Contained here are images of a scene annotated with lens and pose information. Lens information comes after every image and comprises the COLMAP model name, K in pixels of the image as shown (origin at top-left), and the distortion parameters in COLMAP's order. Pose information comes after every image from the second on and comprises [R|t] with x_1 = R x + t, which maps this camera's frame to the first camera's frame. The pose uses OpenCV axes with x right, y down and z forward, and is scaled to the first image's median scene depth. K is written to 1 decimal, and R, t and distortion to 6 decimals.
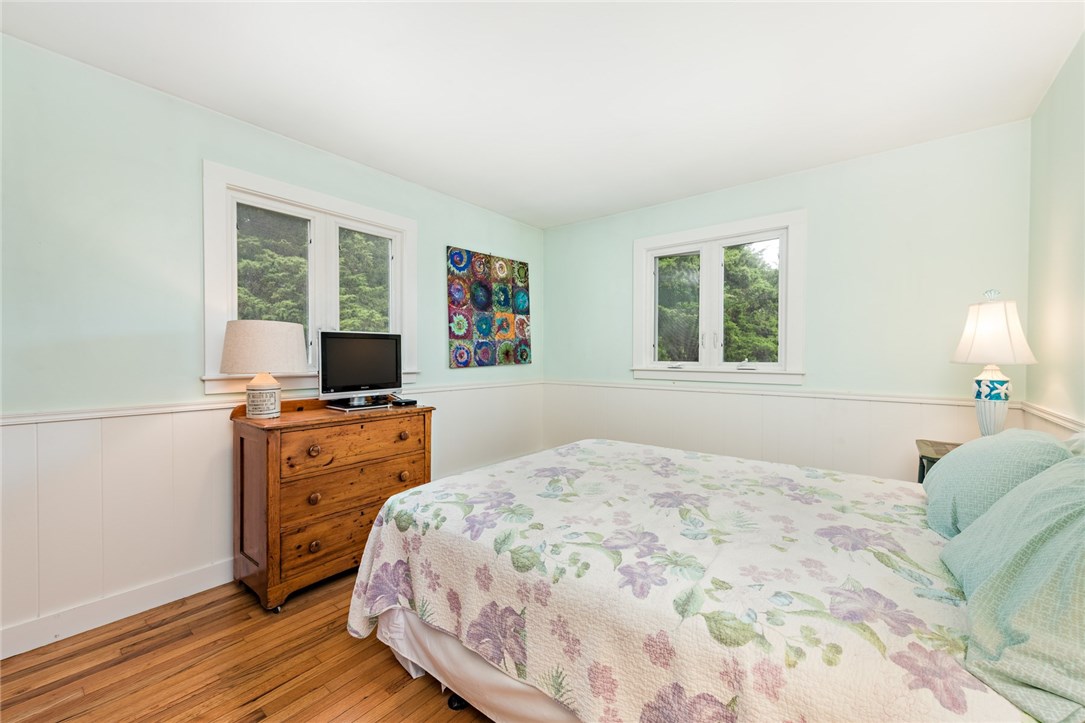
lens RADIAL K [[433.1, 0, 542.3], [0, 433.1, 359.6], [0, 0, 1]] dist [0.015055, -0.001509]
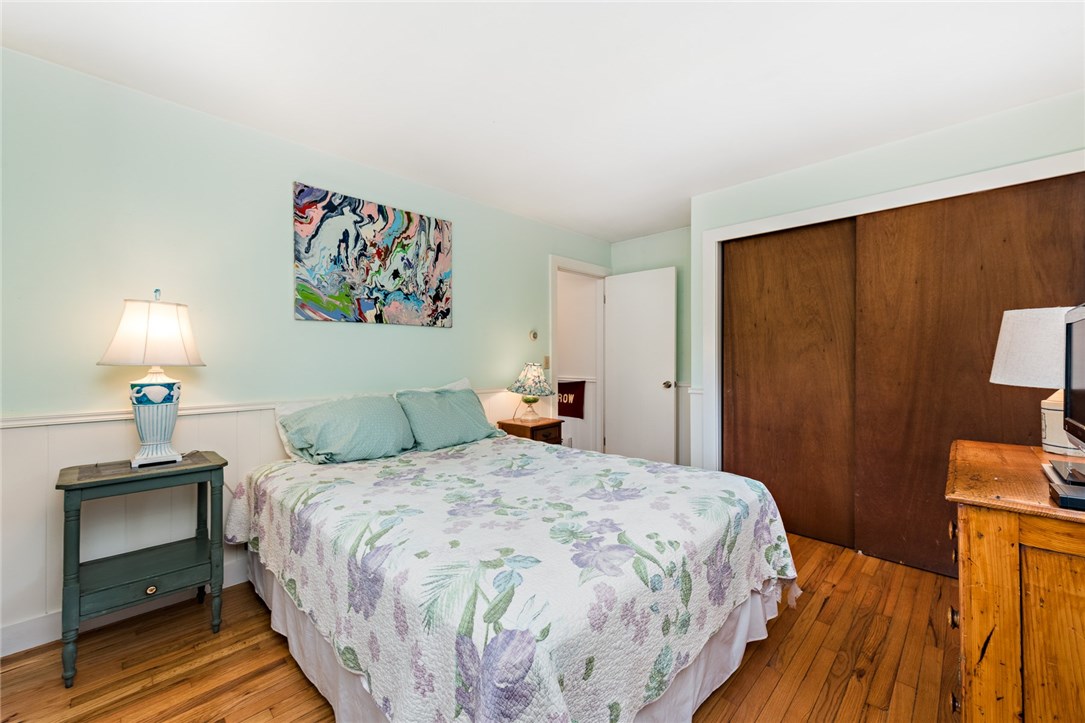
lens RADIAL K [[433.1, 0, 542.9], [0, 433.1, 358.6], [0, 0, 1]] dist [0.015055, -0.001509]
pose [[-0.994475, 0.005397, 0.104837, 0.314486], [0.005802, 0.999977, 0.003561, 0.000909], [-0.104816, 0.004149, -0.994483, 1.716561]]
